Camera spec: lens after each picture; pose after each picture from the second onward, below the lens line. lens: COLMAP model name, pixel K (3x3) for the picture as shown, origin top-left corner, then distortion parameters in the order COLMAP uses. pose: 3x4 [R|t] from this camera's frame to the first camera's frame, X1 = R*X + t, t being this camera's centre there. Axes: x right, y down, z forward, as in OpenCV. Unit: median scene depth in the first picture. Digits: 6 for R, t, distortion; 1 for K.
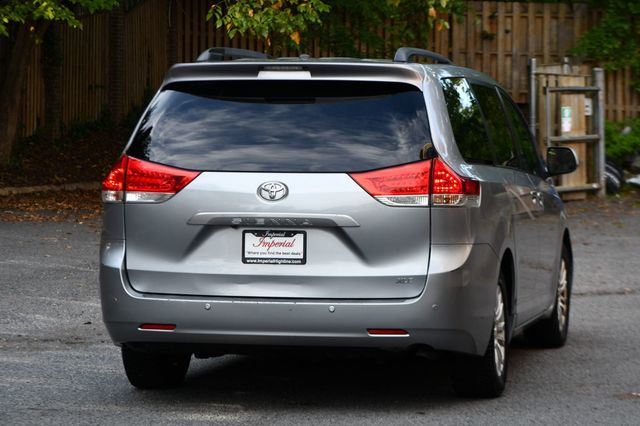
lens RADIAL K [[2232.9, 0, 320.0], [0, 2232.9, 213.0], [0, 0, 1]] dist [-0.062832, -2.636609]
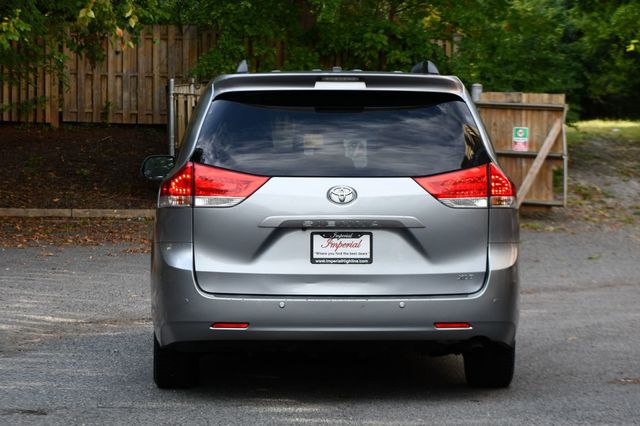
lens RADIAL K [[2233.7, 0, 320.0], [0, 2233.7, 213.0], [0, 0, 1]] dist [-0.086273, -0.902158]
pose [[0.973797, -0.008126, 0.227275, -0.270705], [0.010540, 0.999900, -0.009412, 0.008644], [-0.227176, 0.011561, 0.973785, -0.029182]]
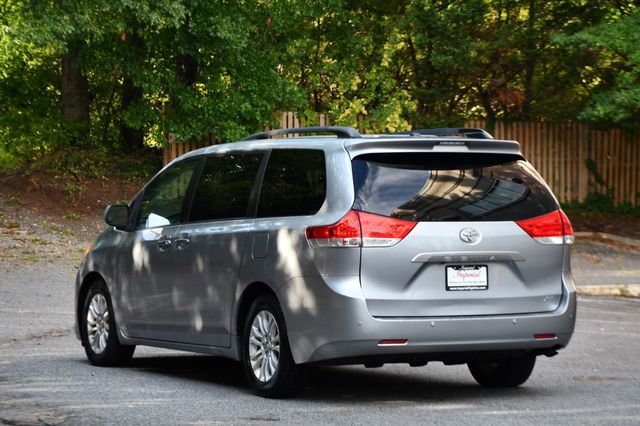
lens RADIAL K [[2233.7, 0, 320.0], [0, 2233.7, 213.0], [0, 0, 1]] dist [-0.086273, -0.902158]
pose [[0.785130, -0.010725, 0.619238, -0.912984], [0.030541, 0.999304, -0.021416, 0.002634], [-0.618578, 0.035727, 0.784911, 0.006750]]
